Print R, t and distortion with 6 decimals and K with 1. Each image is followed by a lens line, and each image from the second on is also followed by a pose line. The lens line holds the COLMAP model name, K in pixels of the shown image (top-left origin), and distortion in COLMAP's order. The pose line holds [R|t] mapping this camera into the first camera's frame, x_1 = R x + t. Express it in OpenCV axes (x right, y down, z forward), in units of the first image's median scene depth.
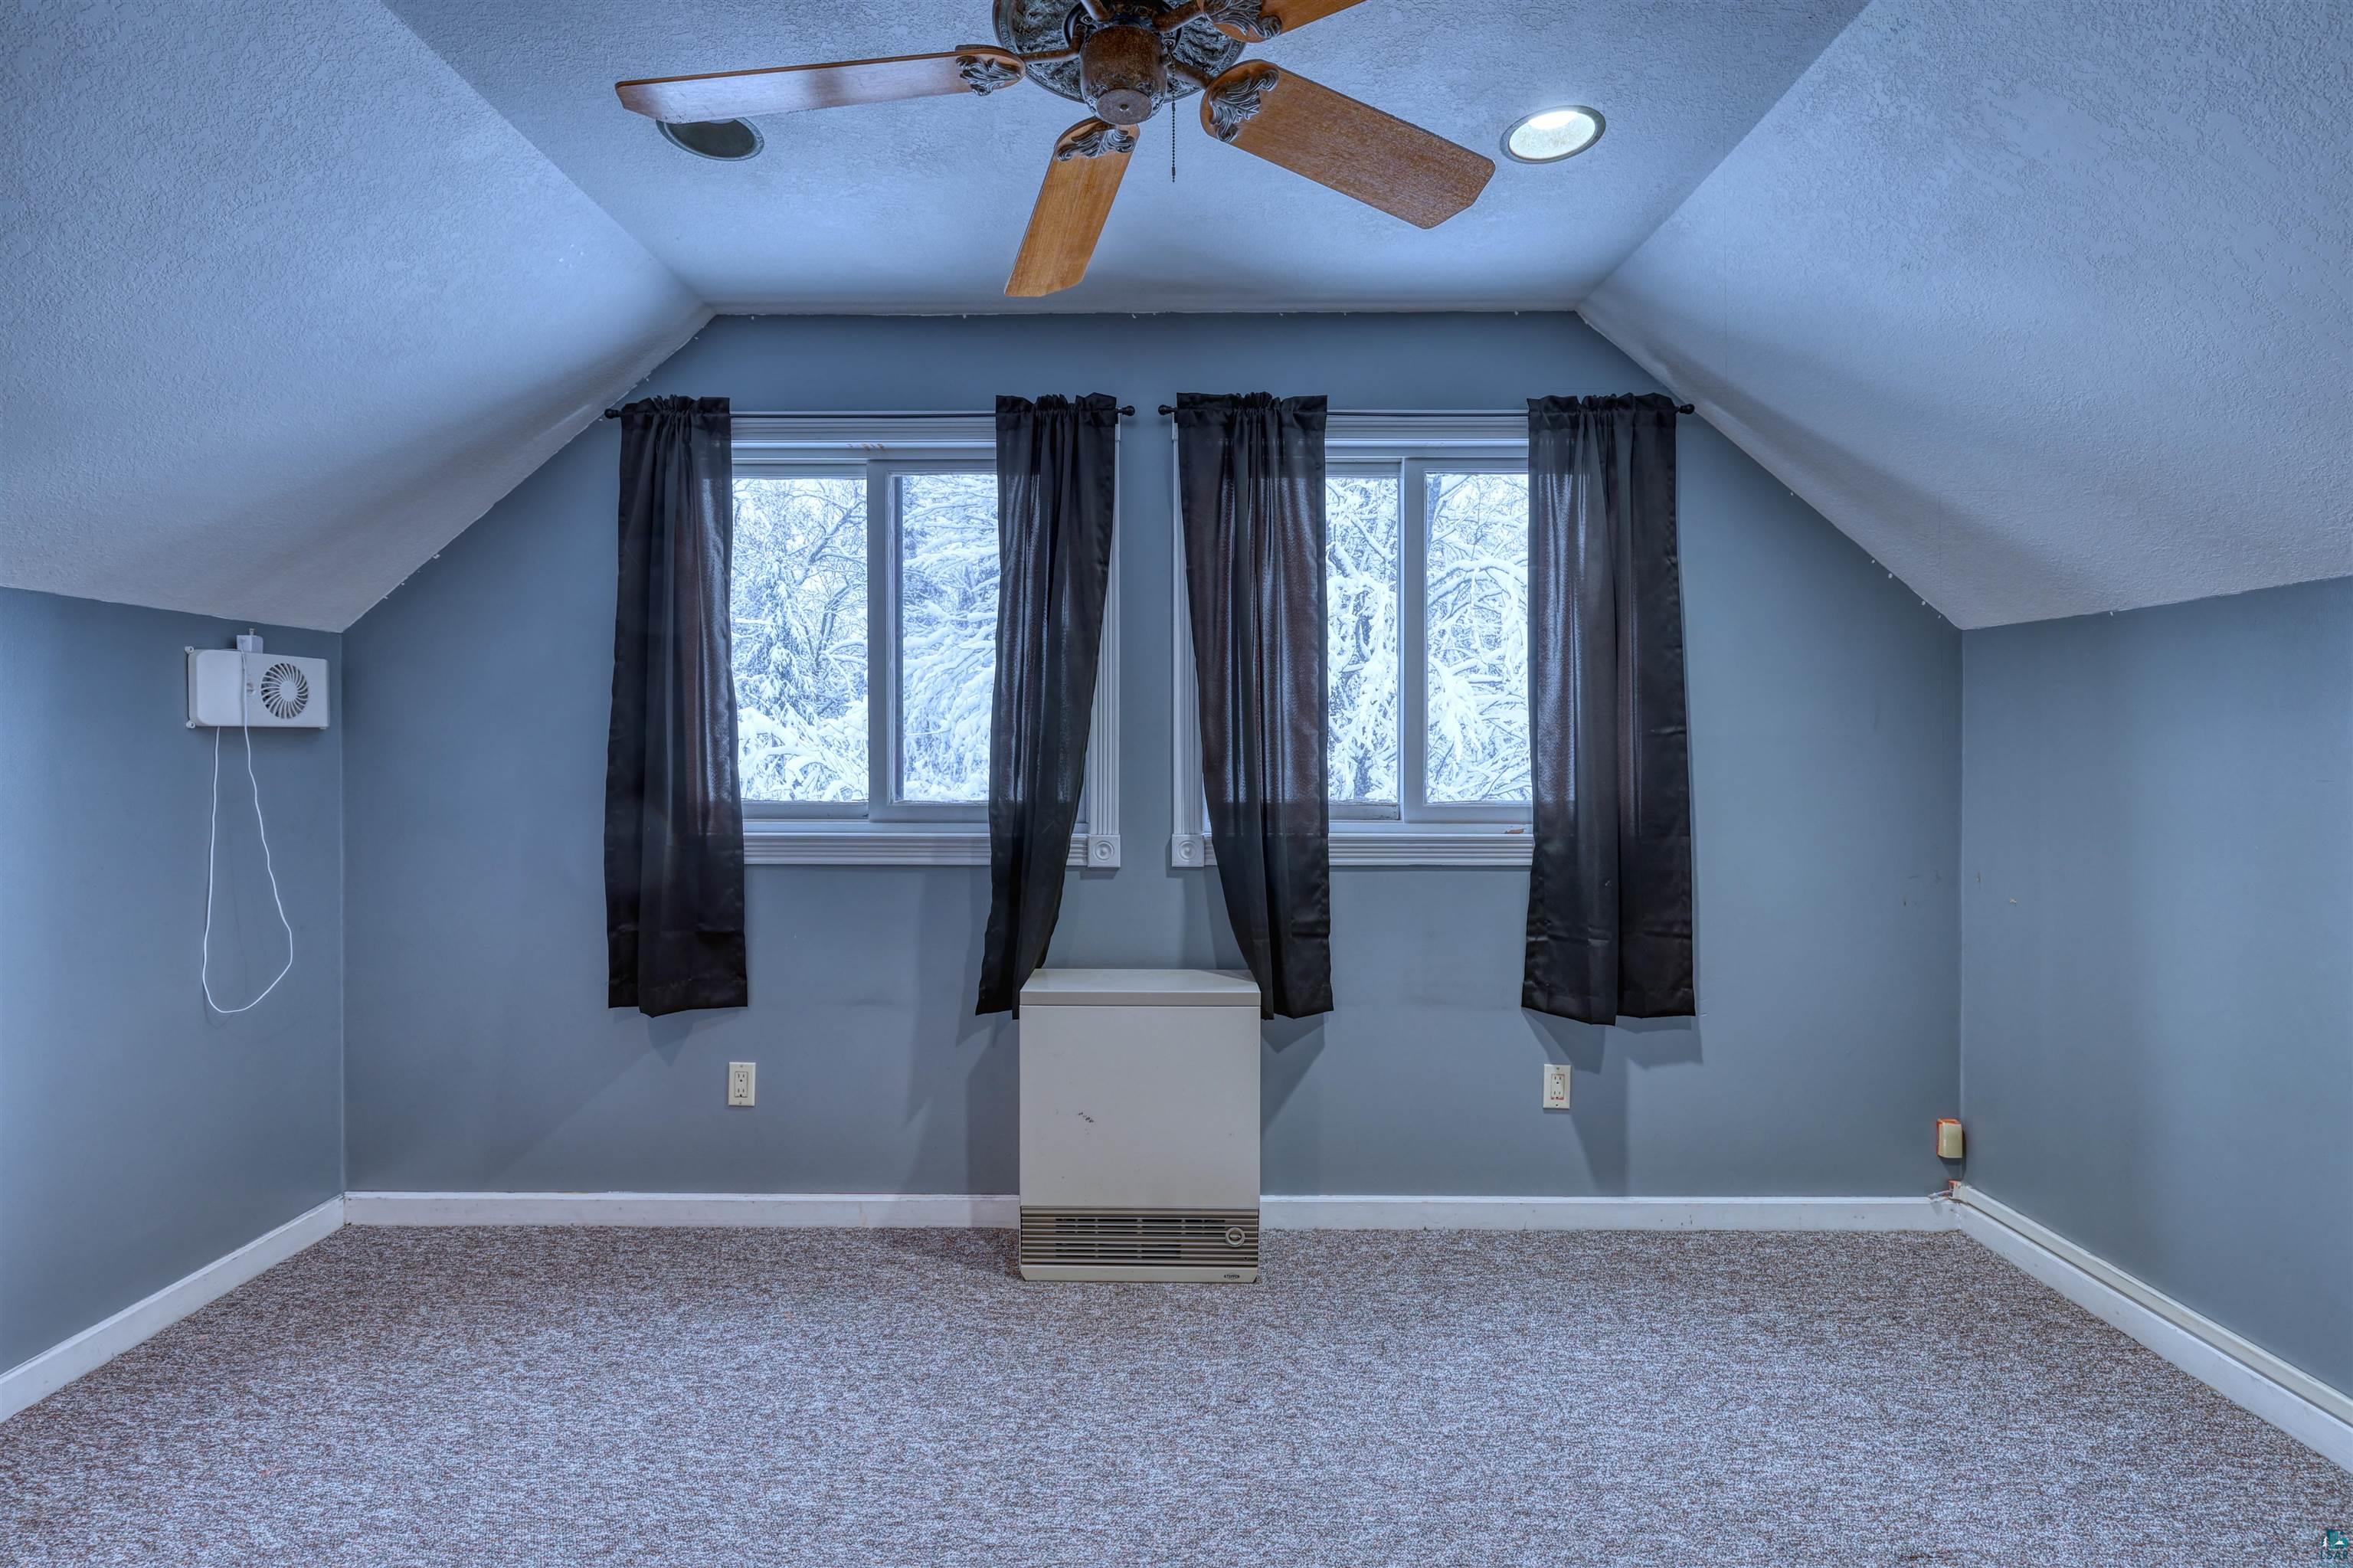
lens RADIAL K [[1013.0, 0, 1160.9], [0, 1013.0, 786.0], [0, 0, 1]] dist [-0.001539, 0.001446]
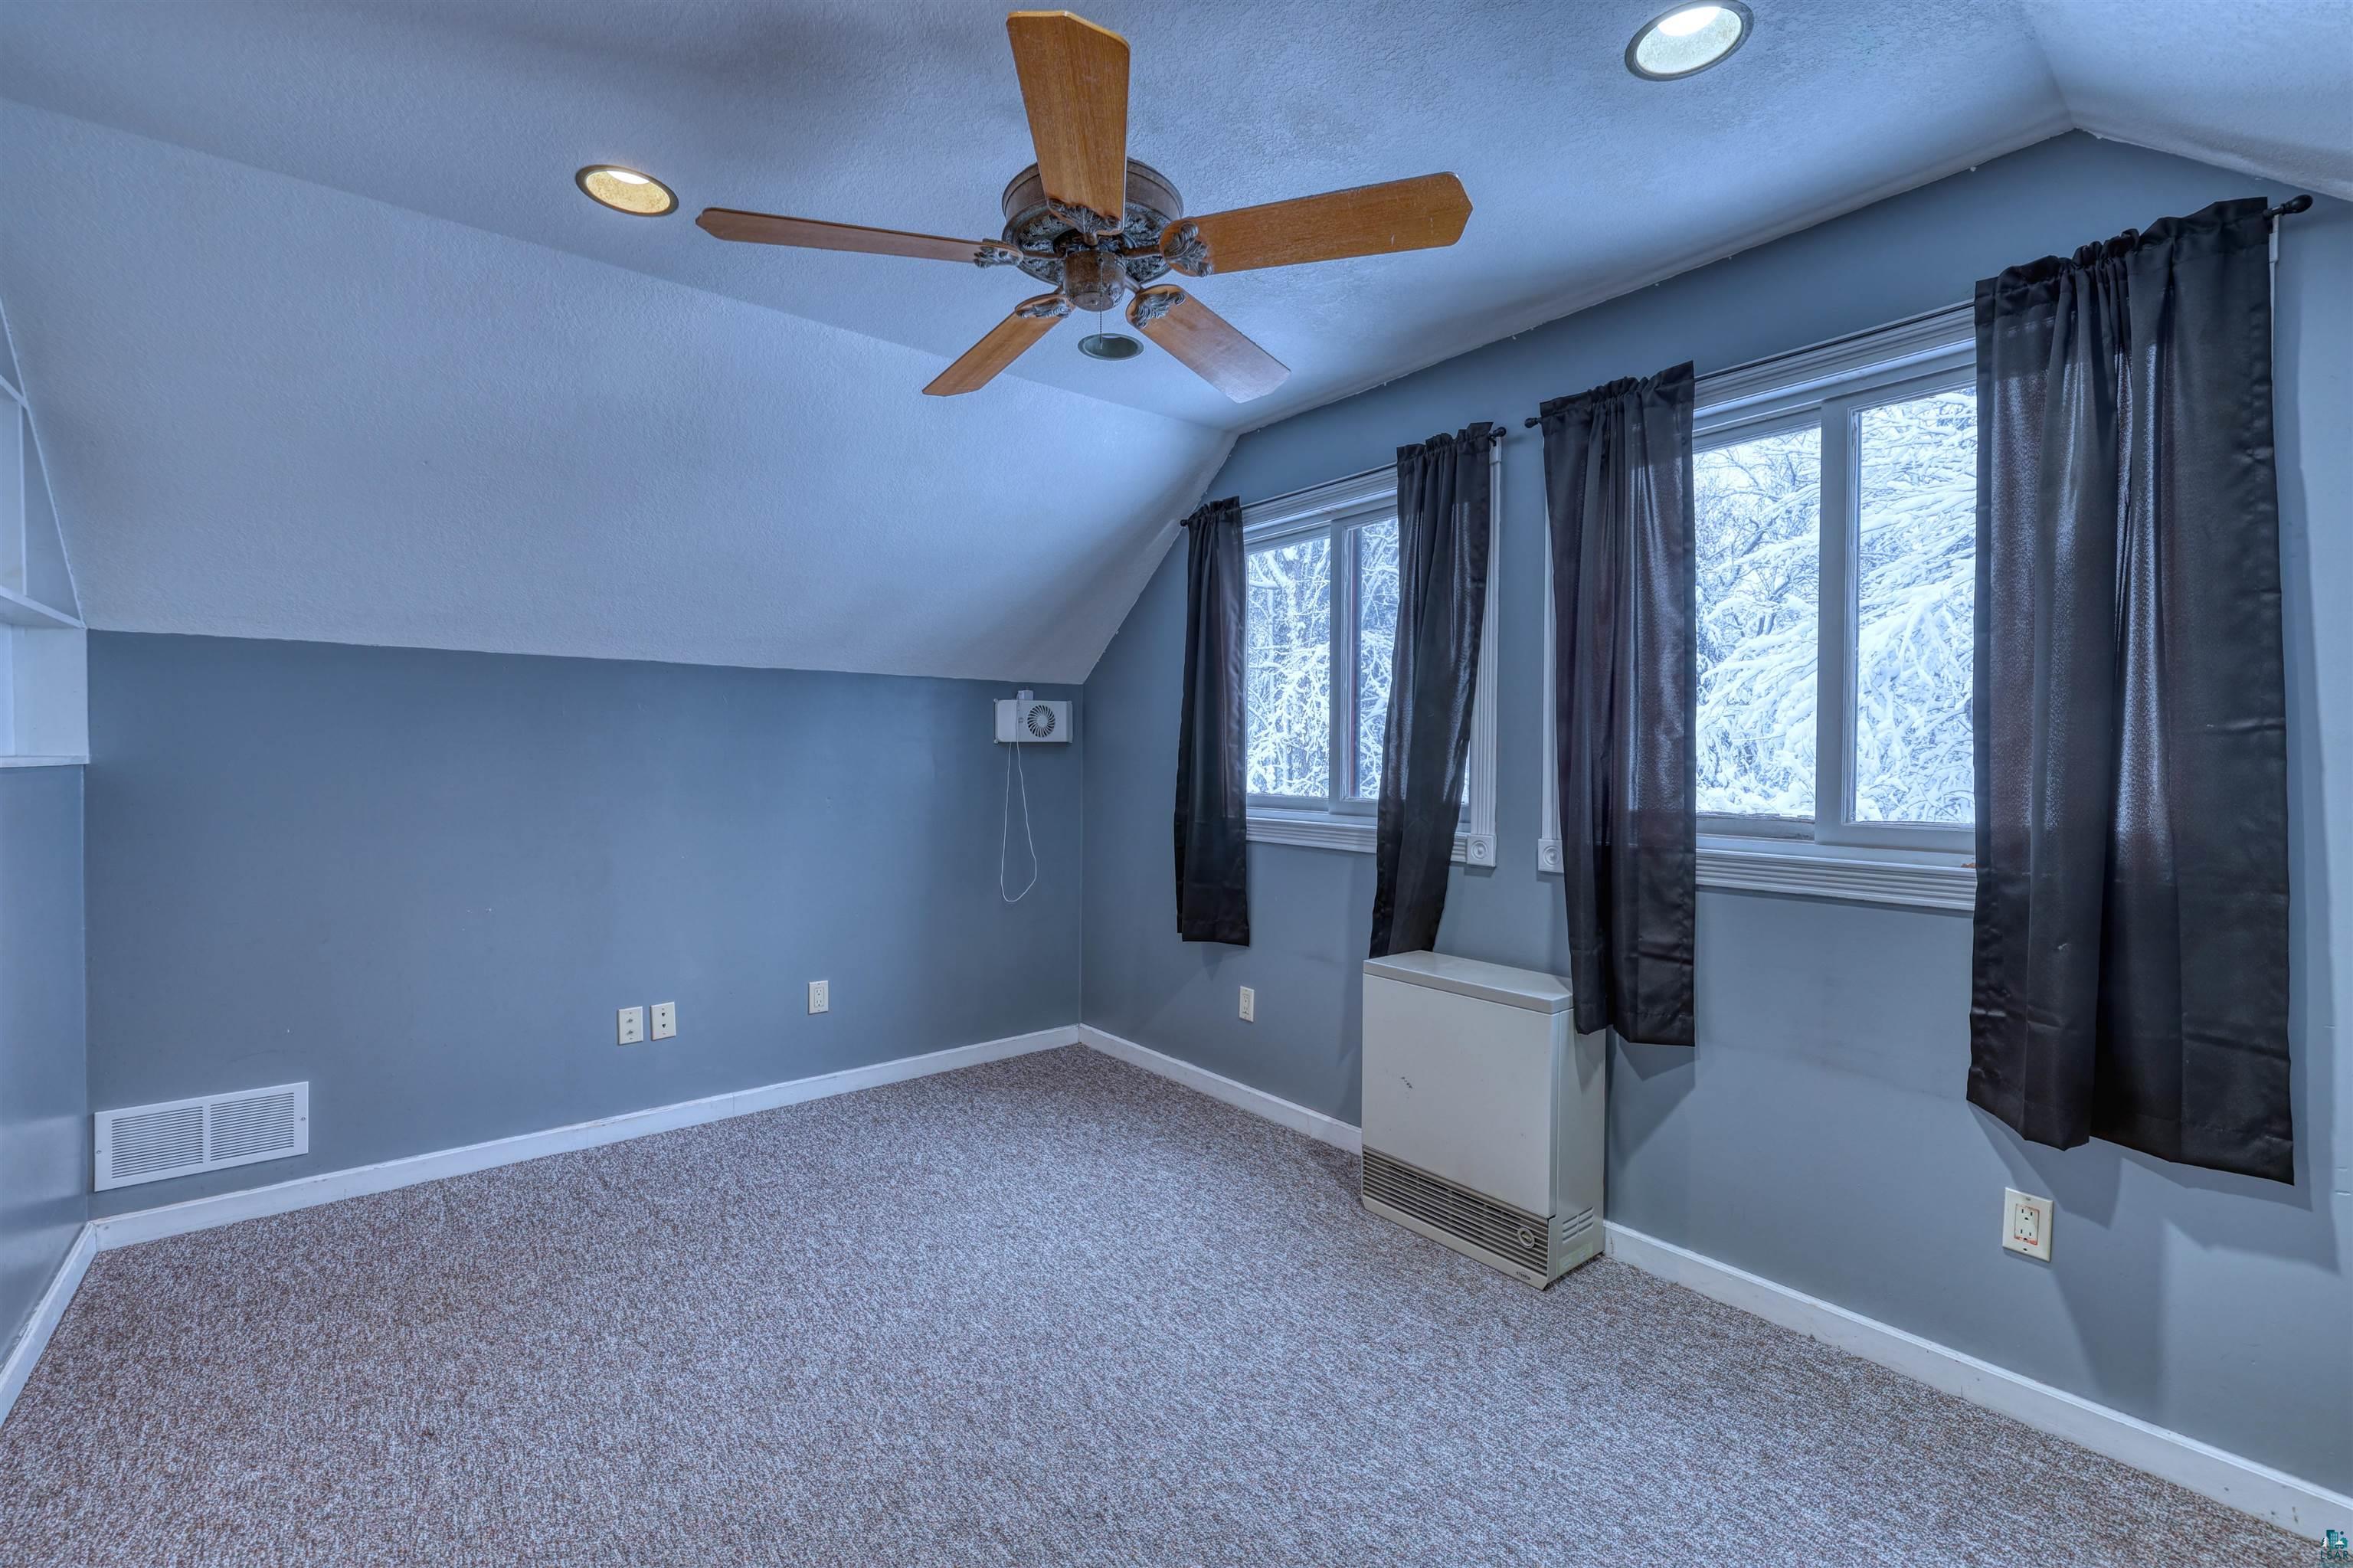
lens RADIAL K [[1013.0, 0, 1174.3], [0, 1013.0, 766.7], [0, 0, 1]] dist [-0.001539, 0.001446]
pose [[0.630992, 0.009973, -0.775725, 0.572895], [-0.009463, 0.999942, 0.005158, -0.025840], [0.775731, 0.004086, 0.631050, 0.077116]]
